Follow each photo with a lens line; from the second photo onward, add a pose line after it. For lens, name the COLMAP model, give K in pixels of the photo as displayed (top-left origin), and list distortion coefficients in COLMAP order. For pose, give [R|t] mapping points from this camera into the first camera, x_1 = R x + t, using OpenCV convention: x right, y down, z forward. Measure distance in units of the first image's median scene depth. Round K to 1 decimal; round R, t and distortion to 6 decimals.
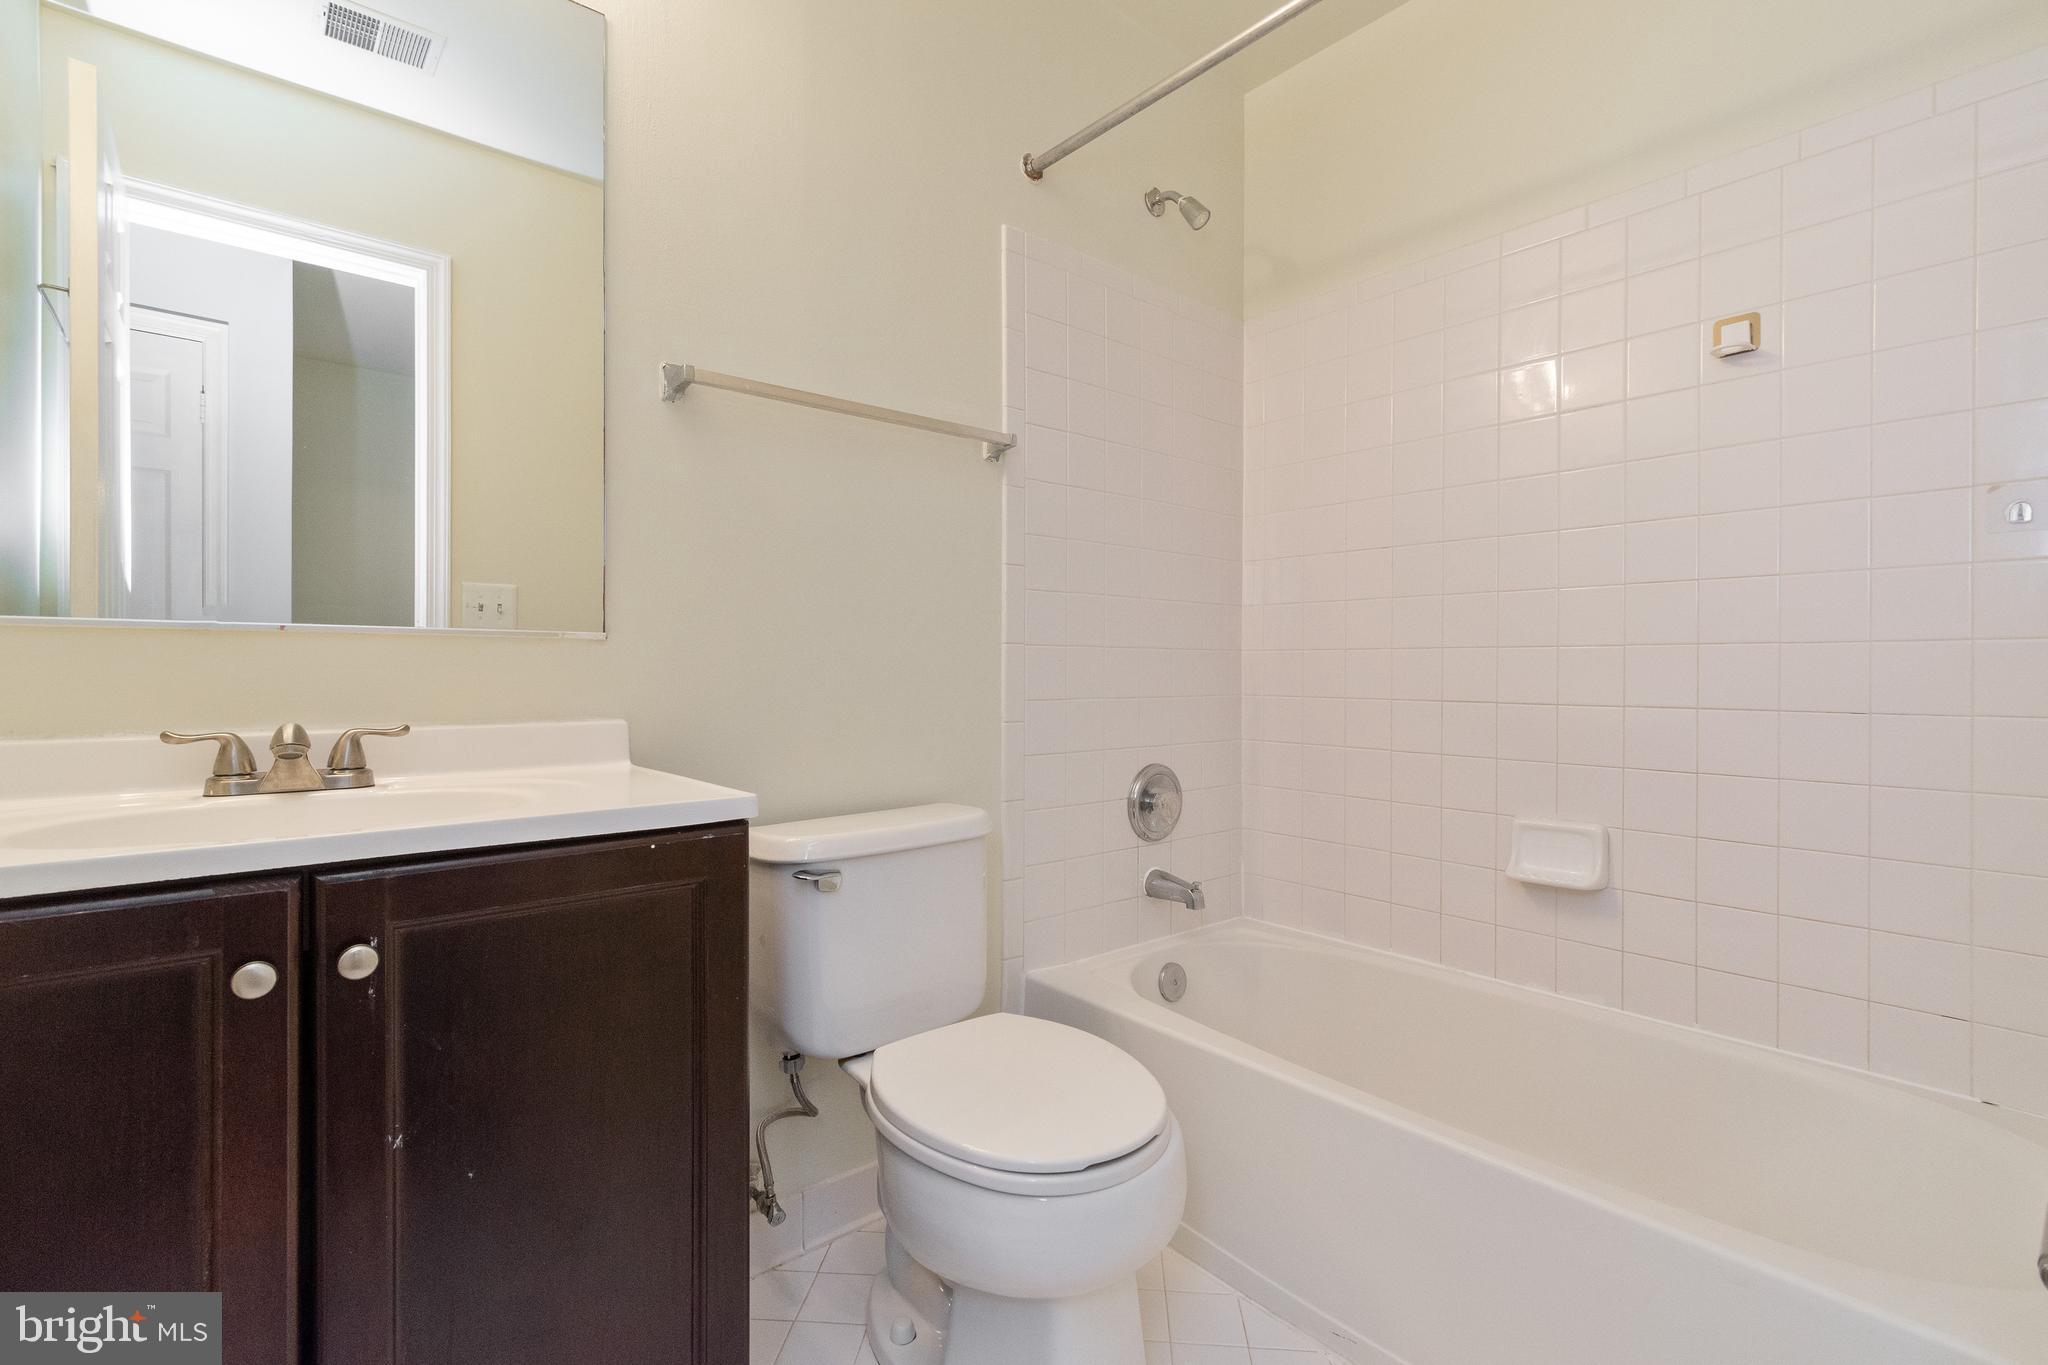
lens RADIAL K [[923.1, 0, 1031.1], [0, 923.1, 660.6], [0, 0, 1]] dist [0.000239, 0.000151]
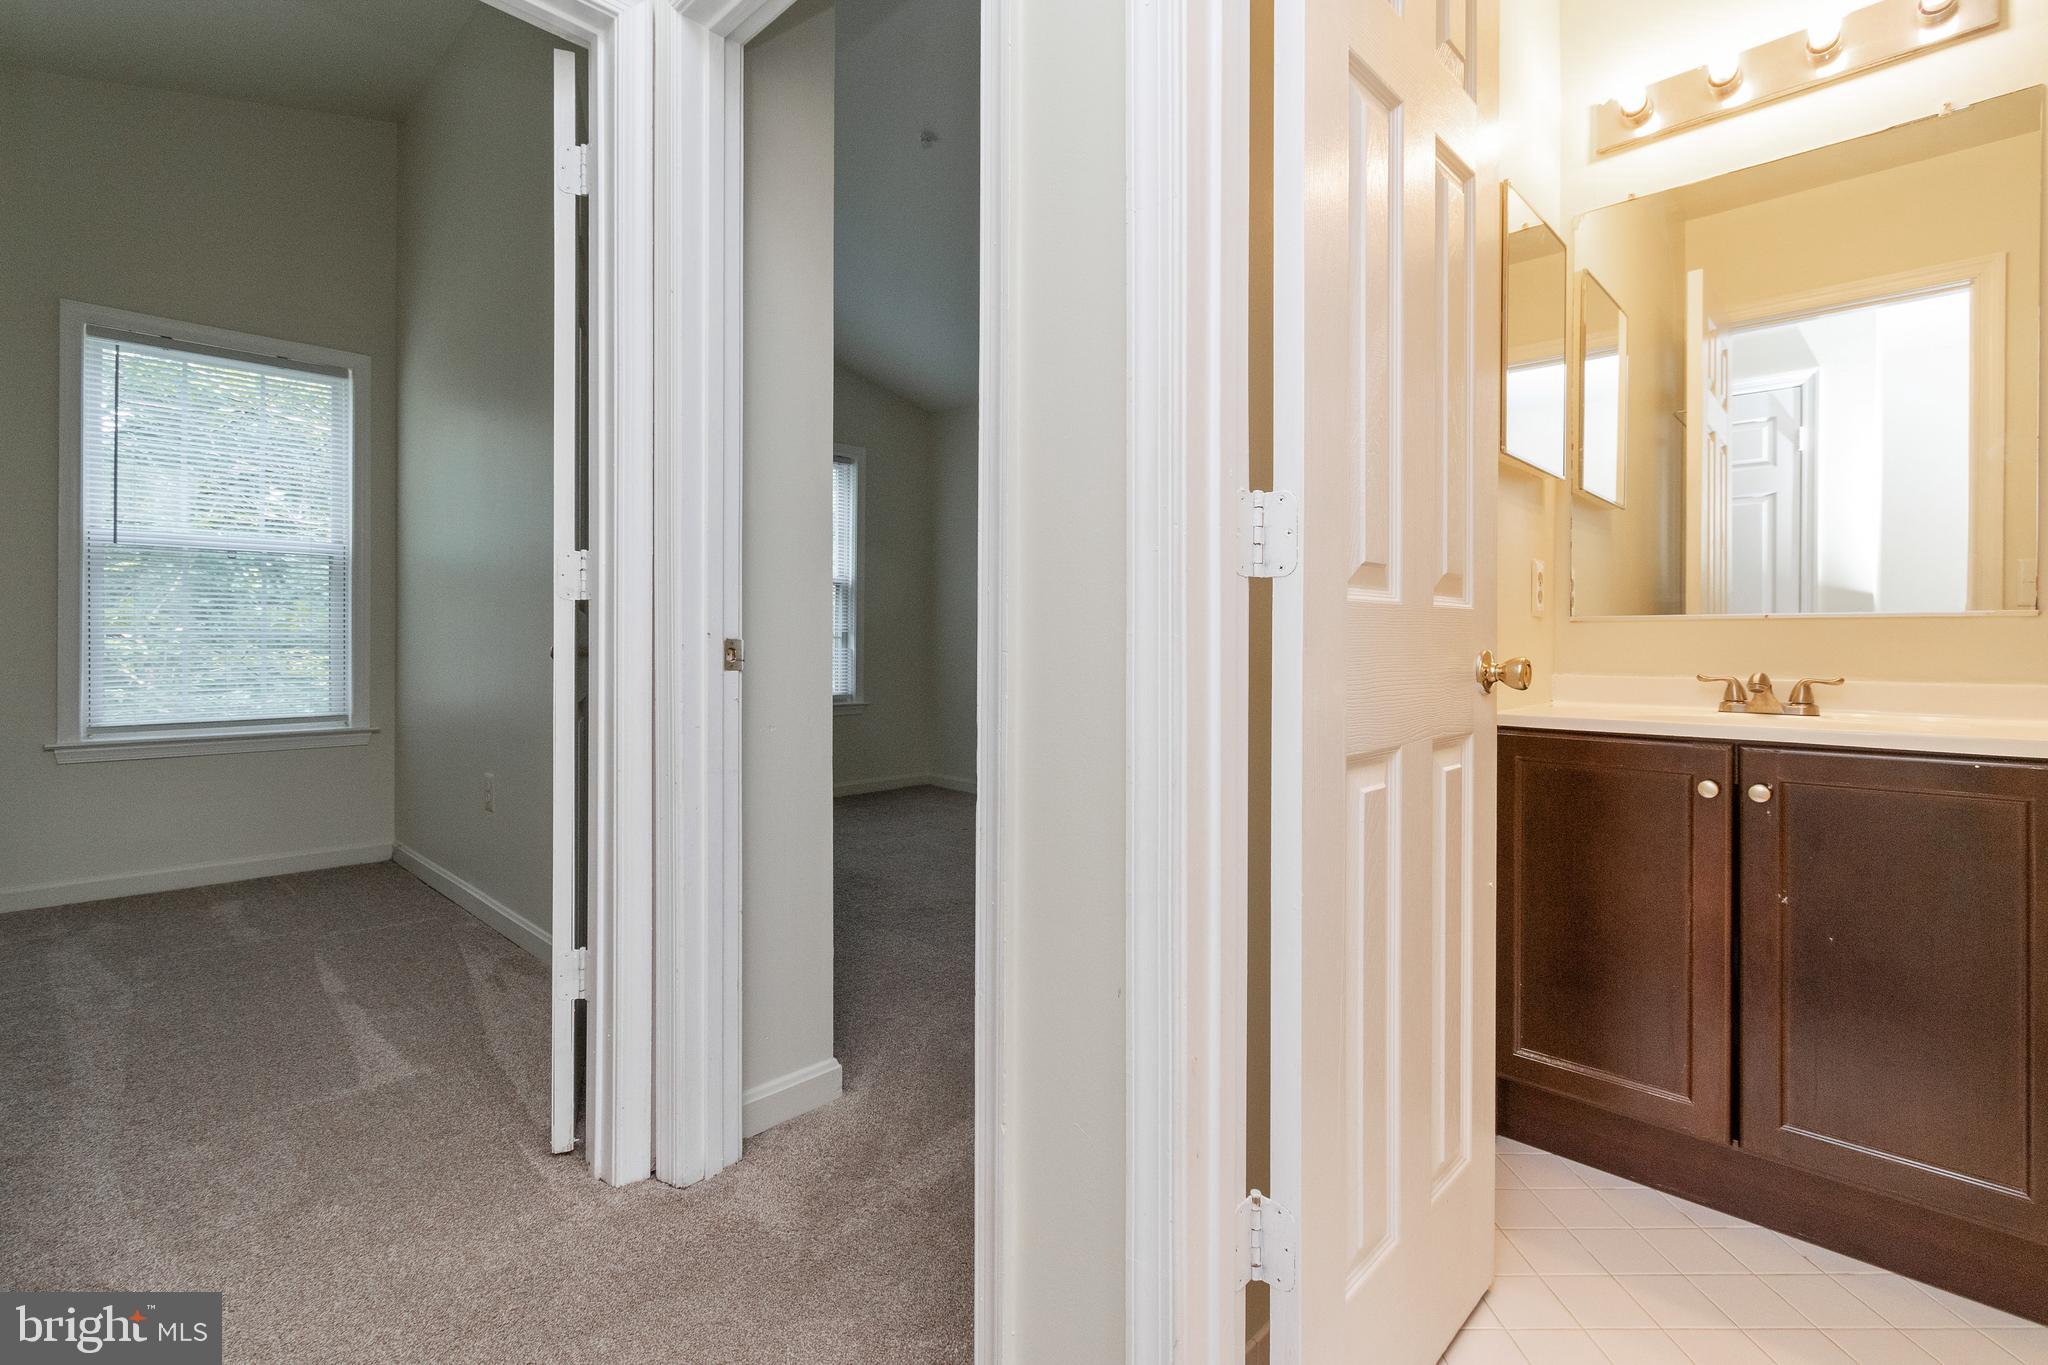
lens RADIAL K [[923.1, 0, 1031.1], [0, 923.1, 660.6], [0, 0, 1]] dist [0.000239, 0.000151]
pose [[0.096542, 0.020128, -0.995125, 0.787697], [0.010392, 0.999721, 0.021229, -0.005721], [0.995275, -0.012391, 0.096305, -0.527285]]
